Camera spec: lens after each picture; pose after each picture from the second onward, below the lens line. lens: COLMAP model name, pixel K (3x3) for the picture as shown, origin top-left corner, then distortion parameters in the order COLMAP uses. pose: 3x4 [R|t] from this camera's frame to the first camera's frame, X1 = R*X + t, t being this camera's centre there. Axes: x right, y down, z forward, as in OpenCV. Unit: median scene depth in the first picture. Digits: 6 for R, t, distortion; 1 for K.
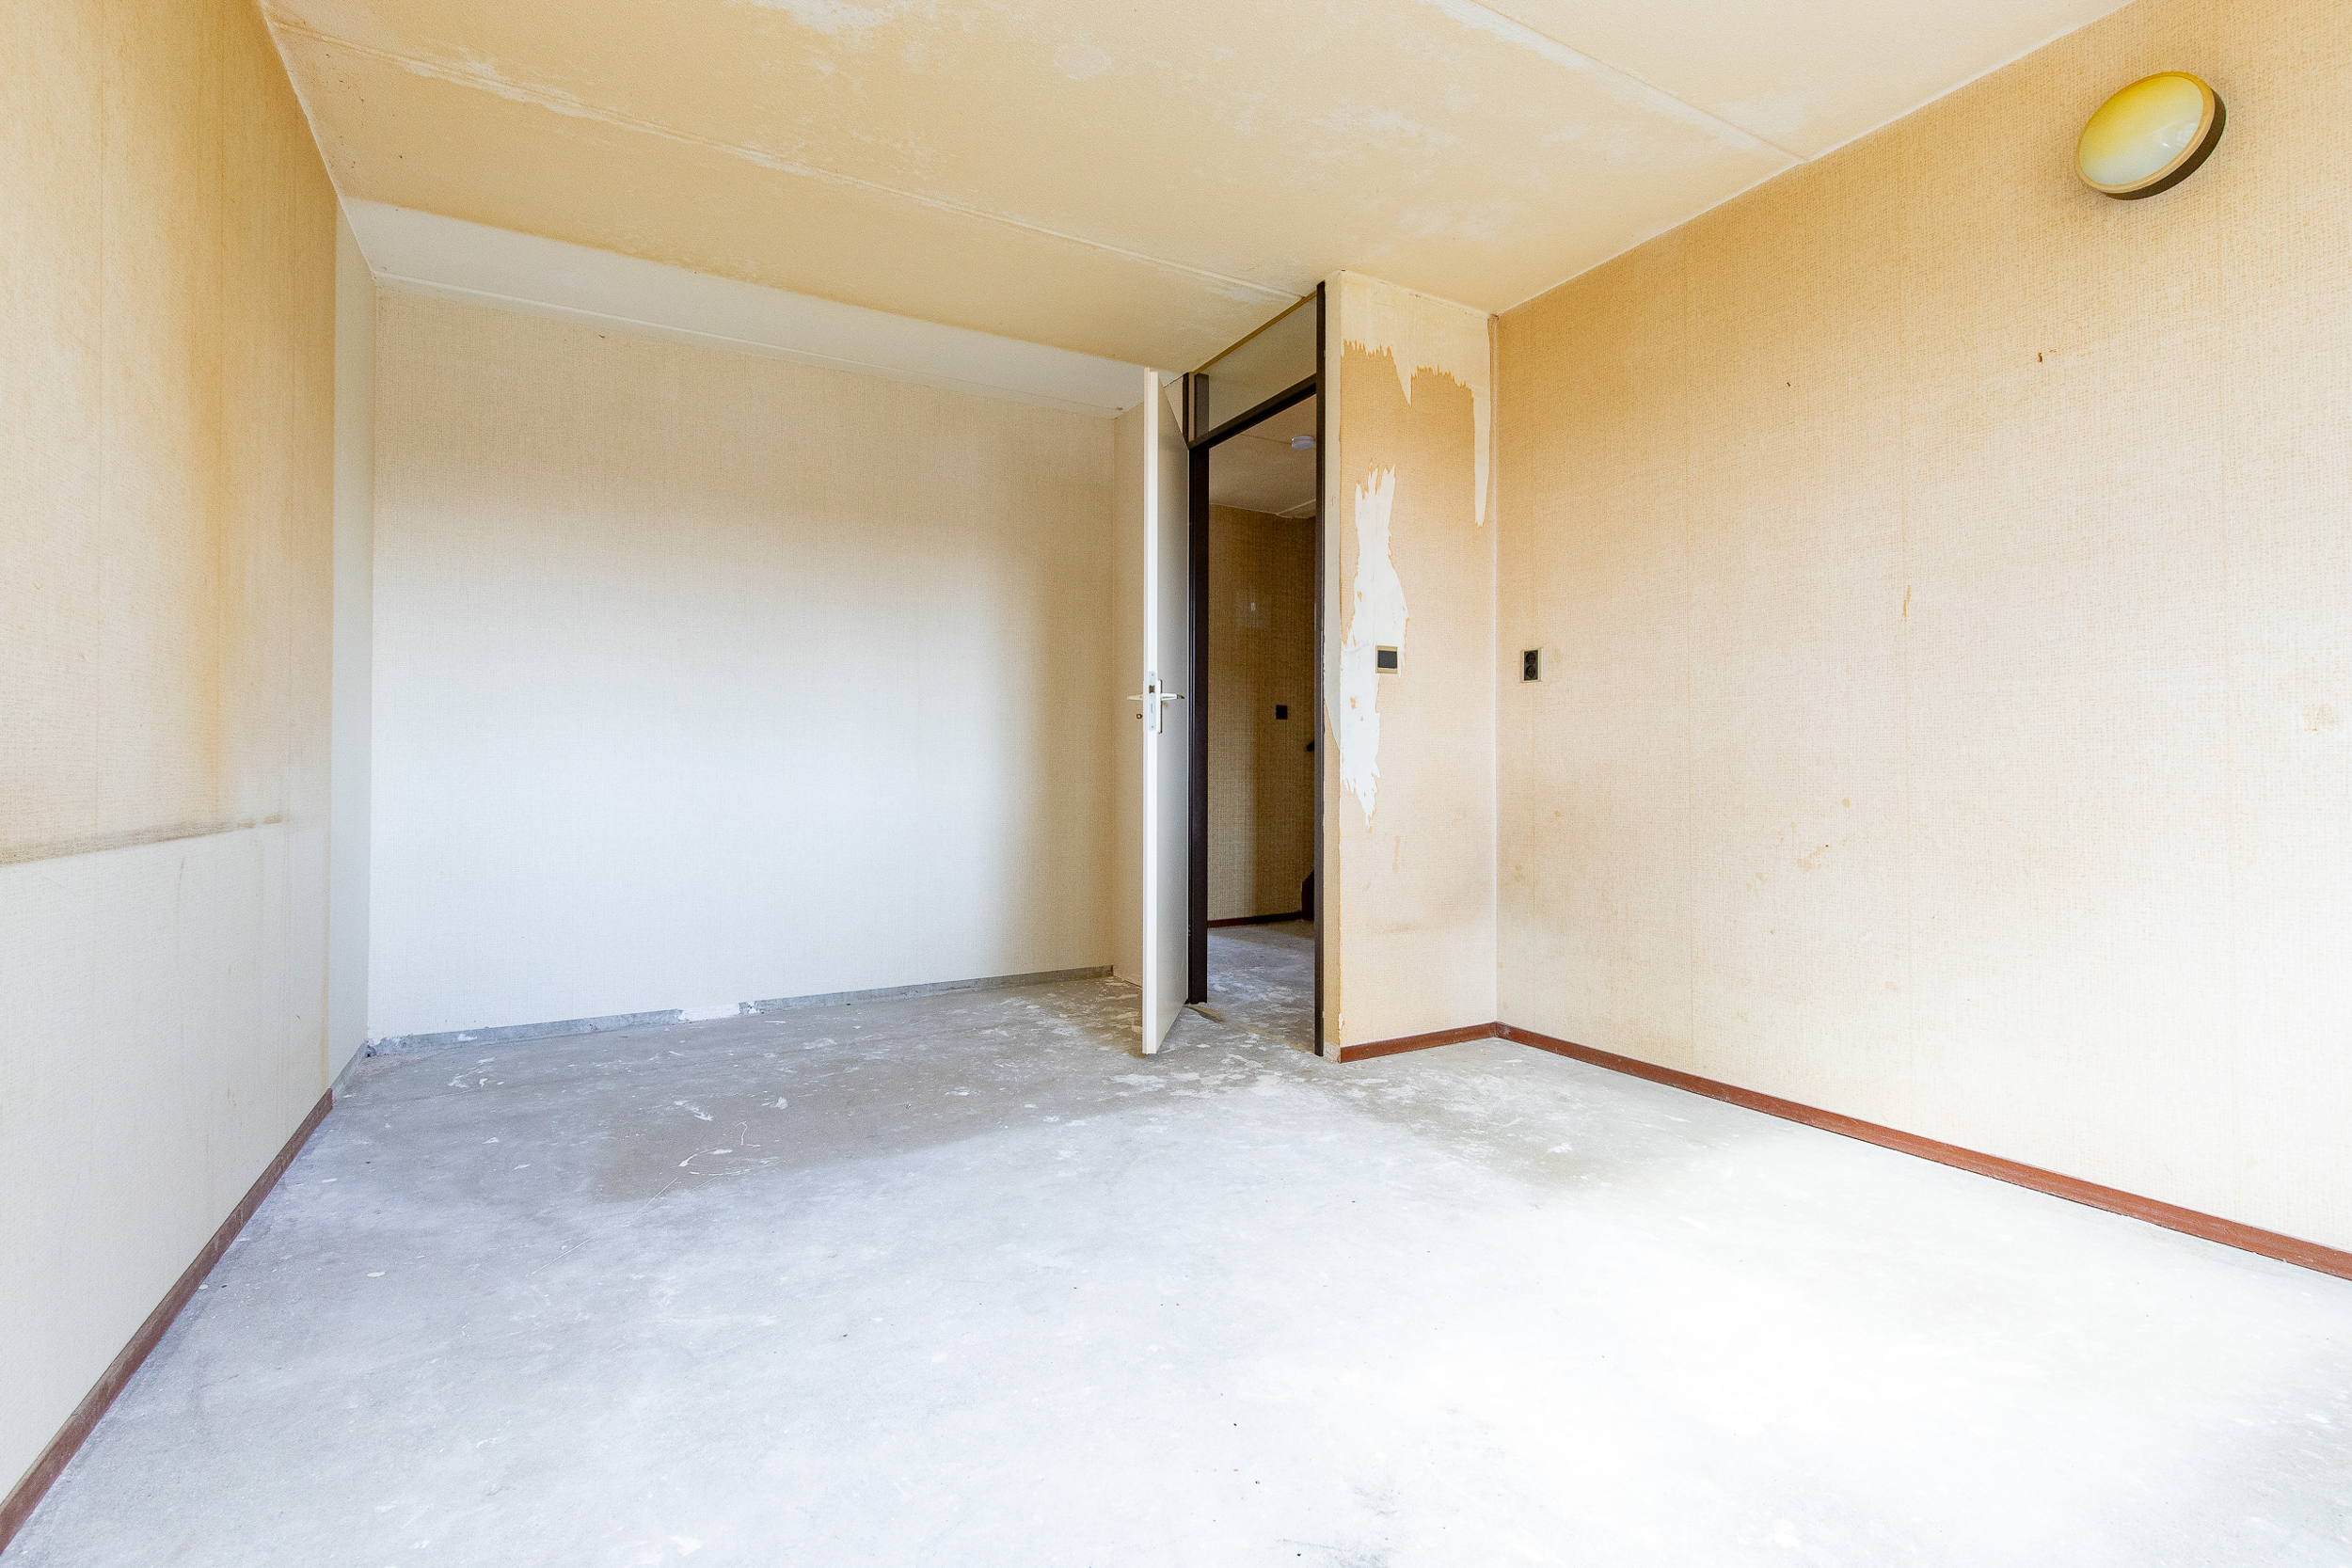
lens RADIAL K [[1060.4, 0, 1174.2], [0, 1060.4, 768.1], [0, 0, 1]] dist [0.009233, -0.000122]
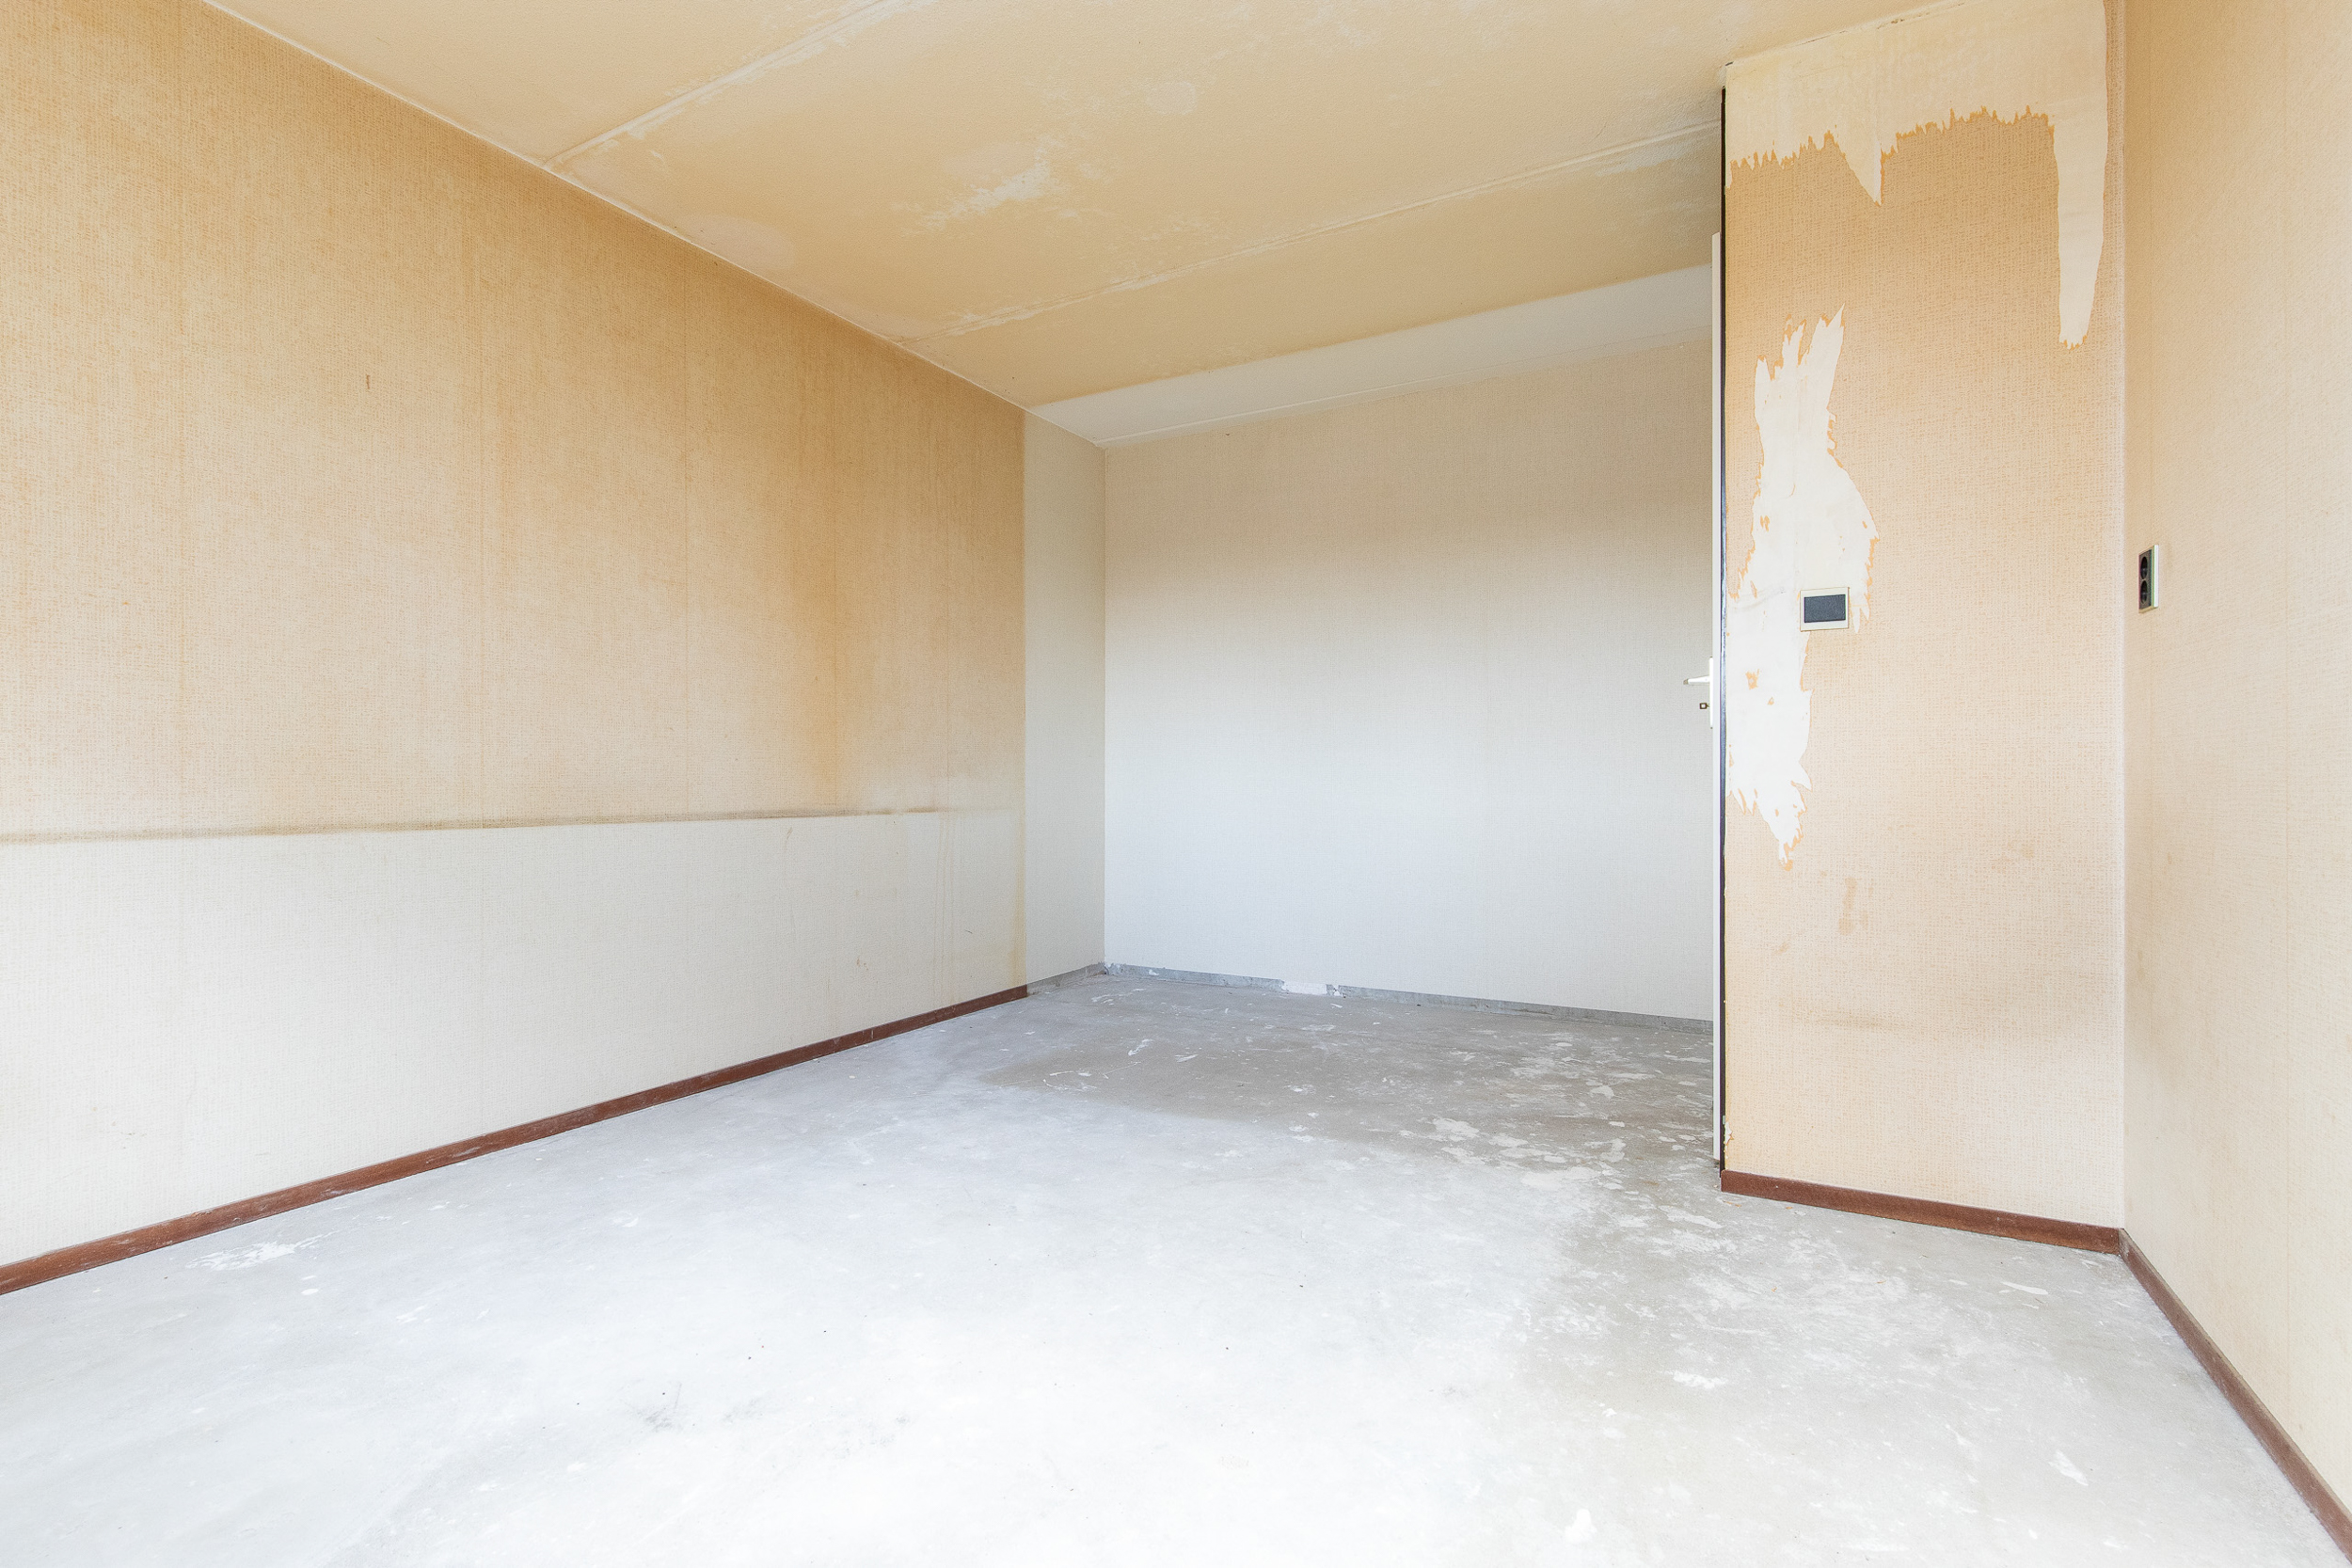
lens RADIAL K [[1070.5, 0, 1176.0], [0, 1070.5, 784.0], [0, 0, 1]] dist [0.004381, -0.000109]
pose [[0.527426, 0.001130, -0.849600, 0.605266], [0.005955, 0.999970, 0.005027, 0.000672], [0.849580, -0.007711, 0.527404, 0.333644]]
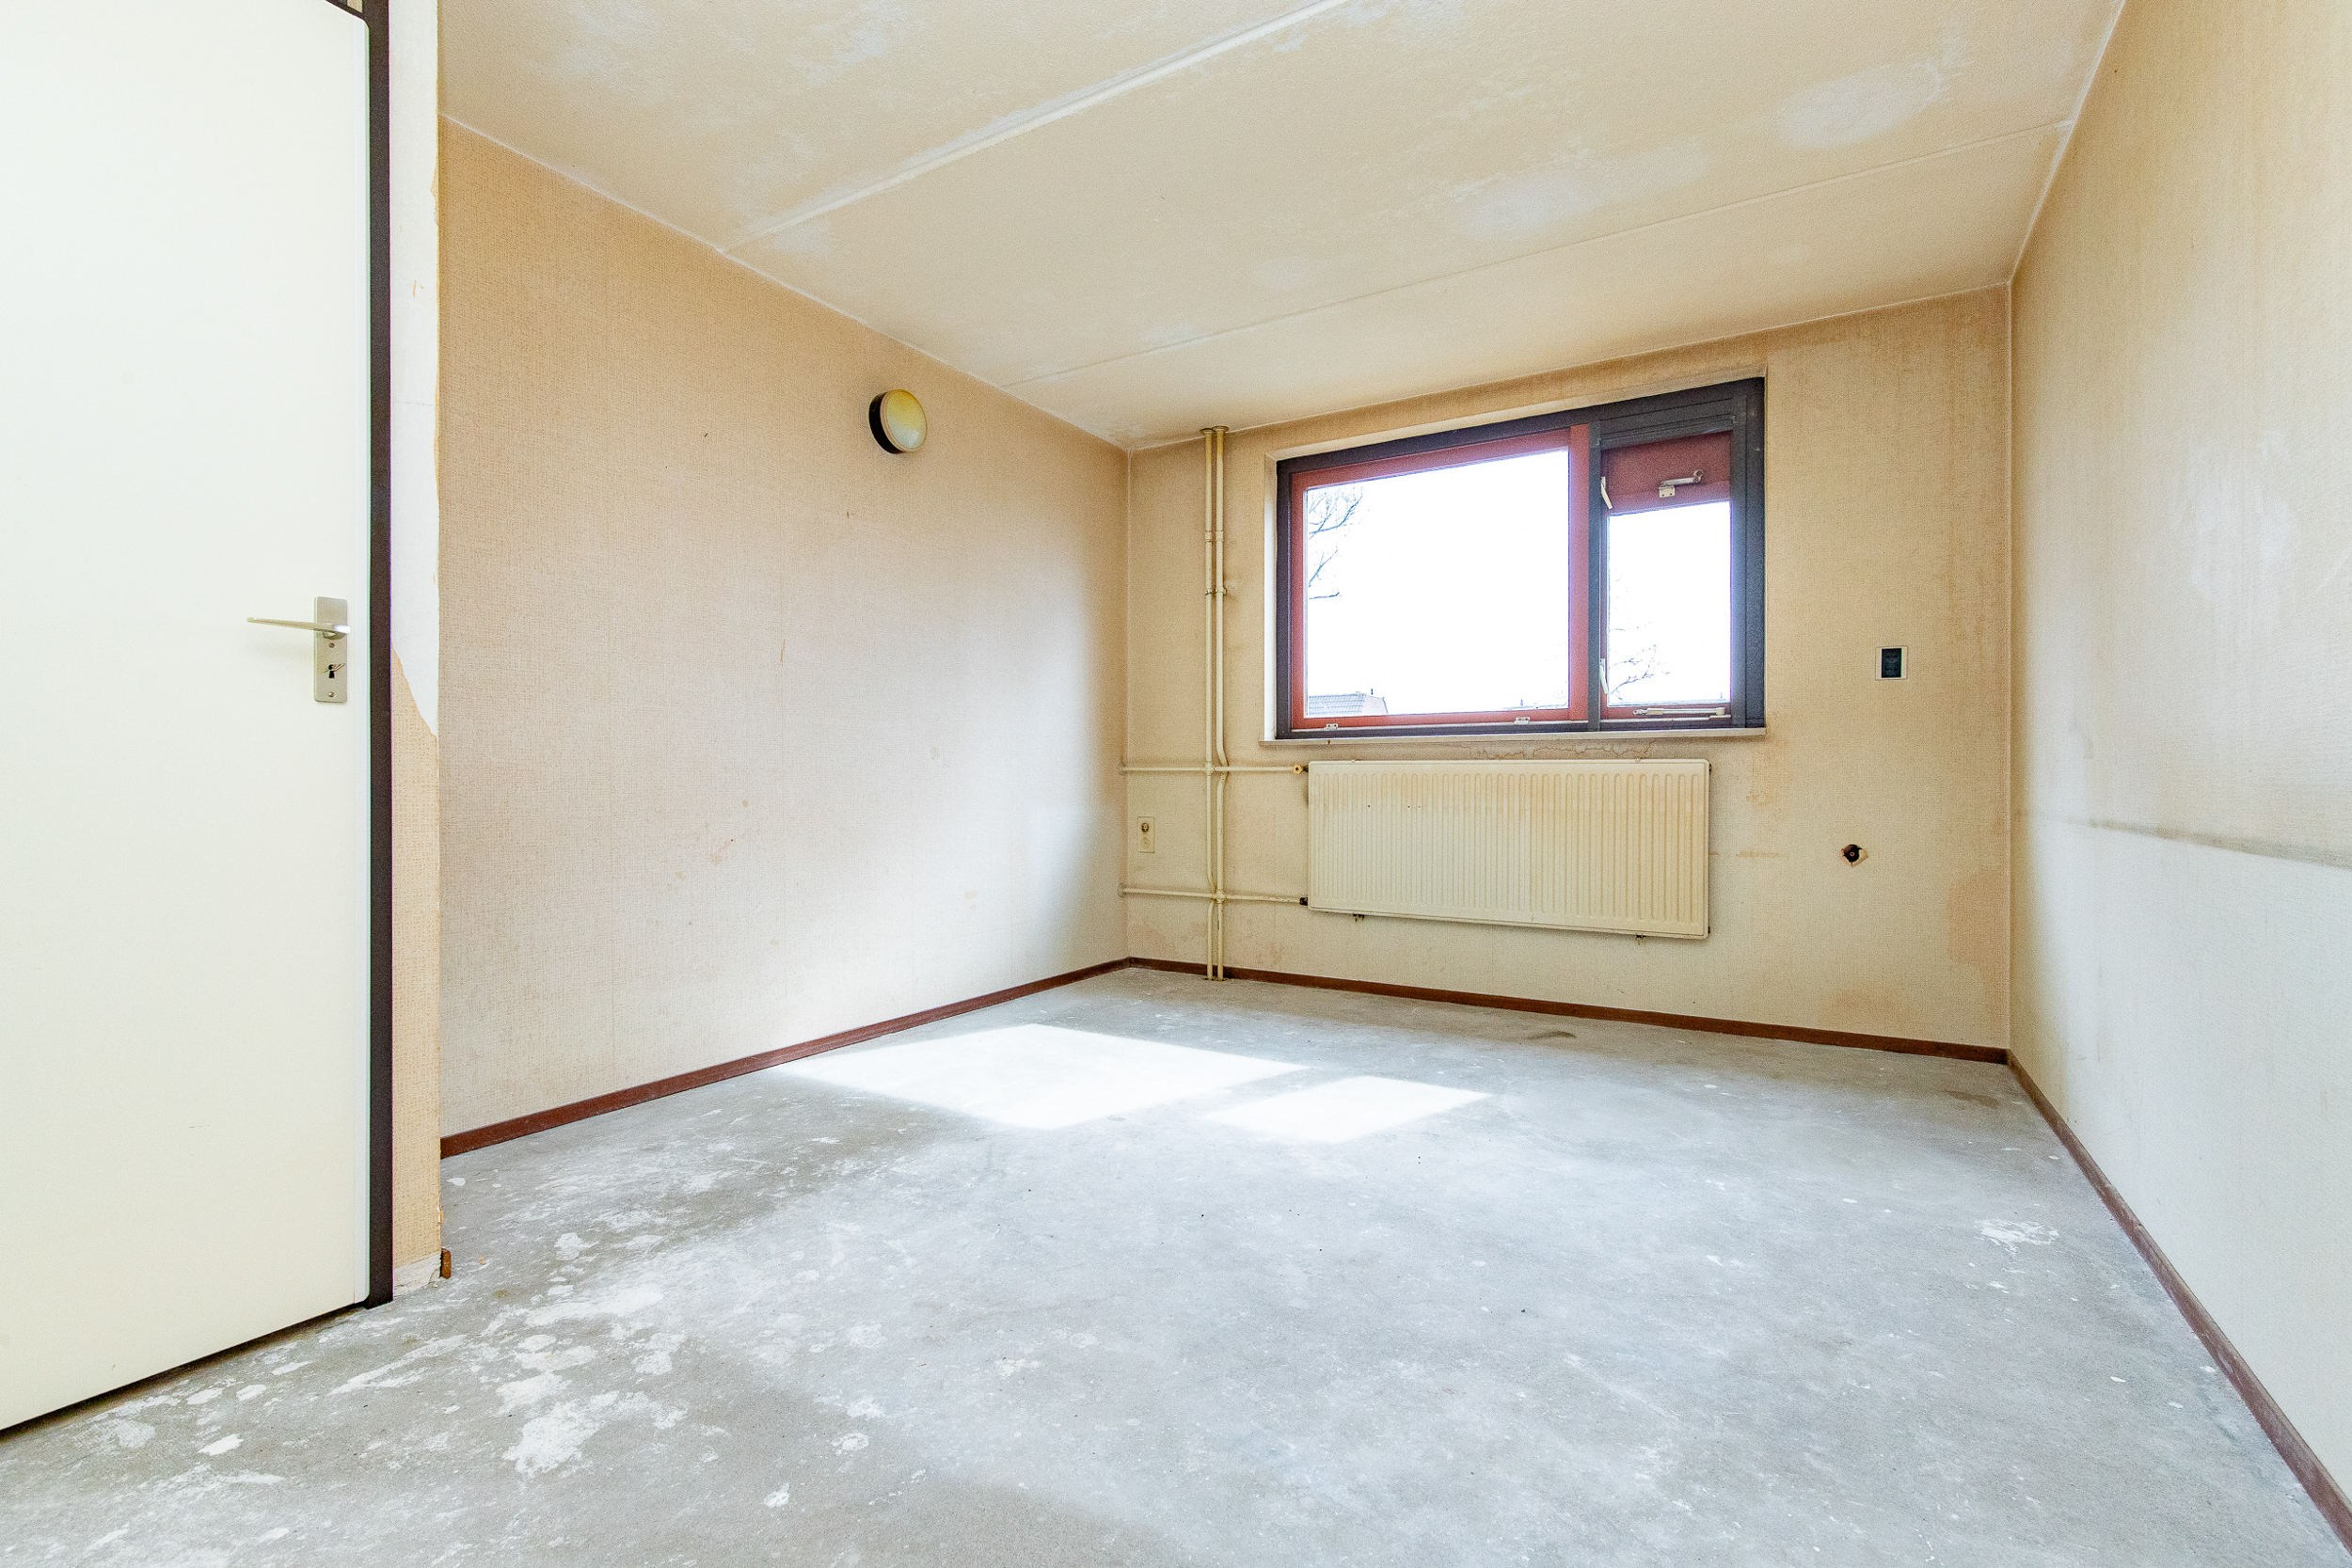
lens RADIAL K [[1060.4, 0, 1174.2], [0, 1060.4, 768.1], [0, 0, 1]] dist [0.009233, -0.000122]
pose [[-0.499786, 0.011502, 0.866073, -0.579643], [-0.005440, 0.999850, -0.016418, 0.007610], [-0.866132, -0.012917, -0.499648, 1.006081]]
